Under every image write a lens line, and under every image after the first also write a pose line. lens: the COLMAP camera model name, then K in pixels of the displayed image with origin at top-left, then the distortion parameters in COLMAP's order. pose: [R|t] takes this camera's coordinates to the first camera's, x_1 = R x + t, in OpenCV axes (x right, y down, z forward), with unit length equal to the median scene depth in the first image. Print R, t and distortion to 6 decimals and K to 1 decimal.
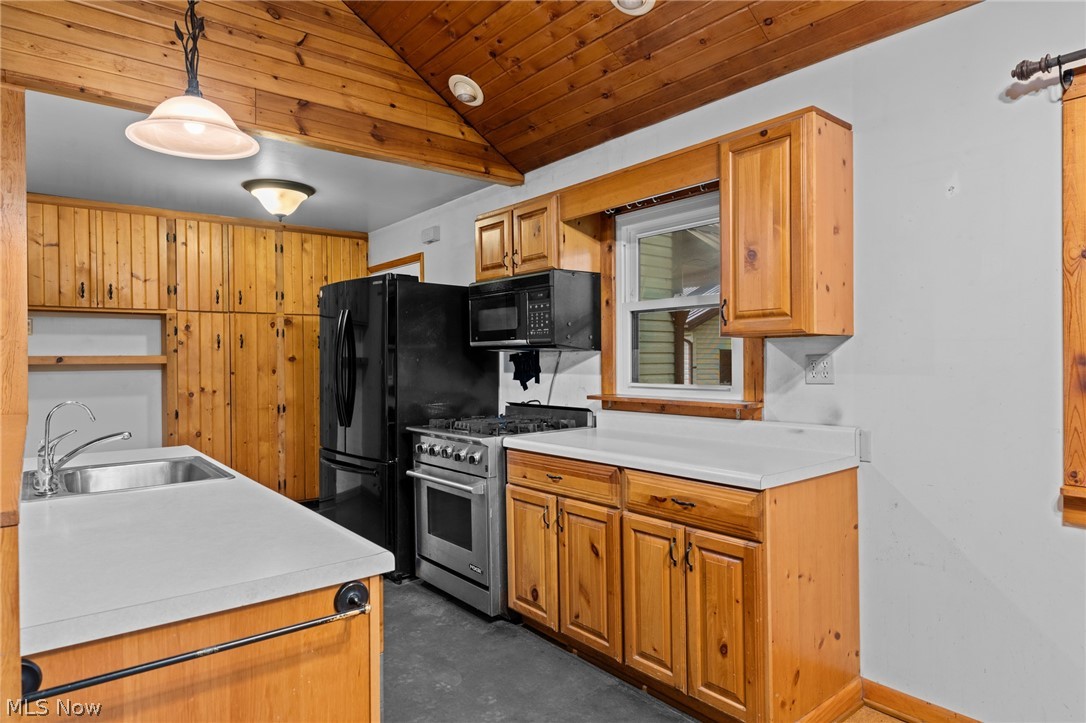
lens RADIAL K [[641.3, 0, 547.0], [0, 641.3, 360.3], [0, 0, 1]] dist [0.001975, 0.000188]
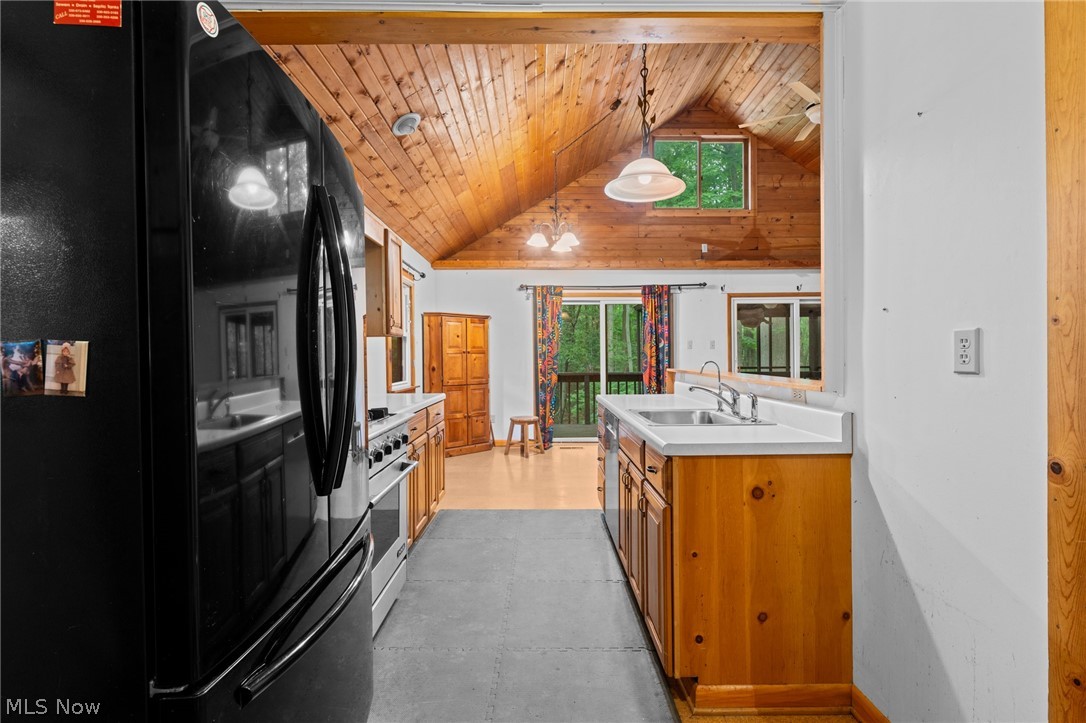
lens RADIAL K [[493.4, 0, 545.4], [0, 493.4, 360.5], [0, 0, 1]] dist [0.001815, -0.000356]
pose [[-0.783695, 0.010212, 0.621061, -0.711495], [0.016477, 0.999855, 0.004352, 0.028757], [-0.620927, 0.013644, -0.783750, 1.352752]]
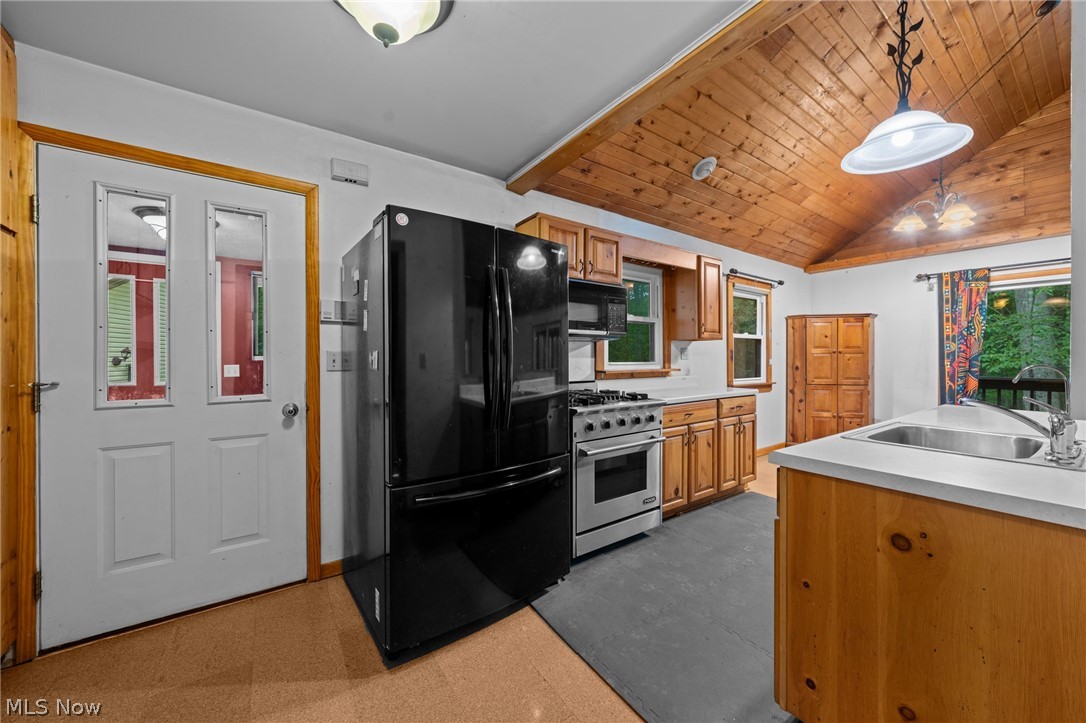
lens RADIAL K [[396.5, 0, 547.4], [0, 396.5, 360.1], [0, 0, 1]] dist [-0.000798, -0.000007]
pose [[0.070267, 0.003016, 0.997524, -0.885821], [0.003939, 0.999987, -0.003301, 0.031379], [-0.997520, 0.004161, 0.070255, 1.070614]]
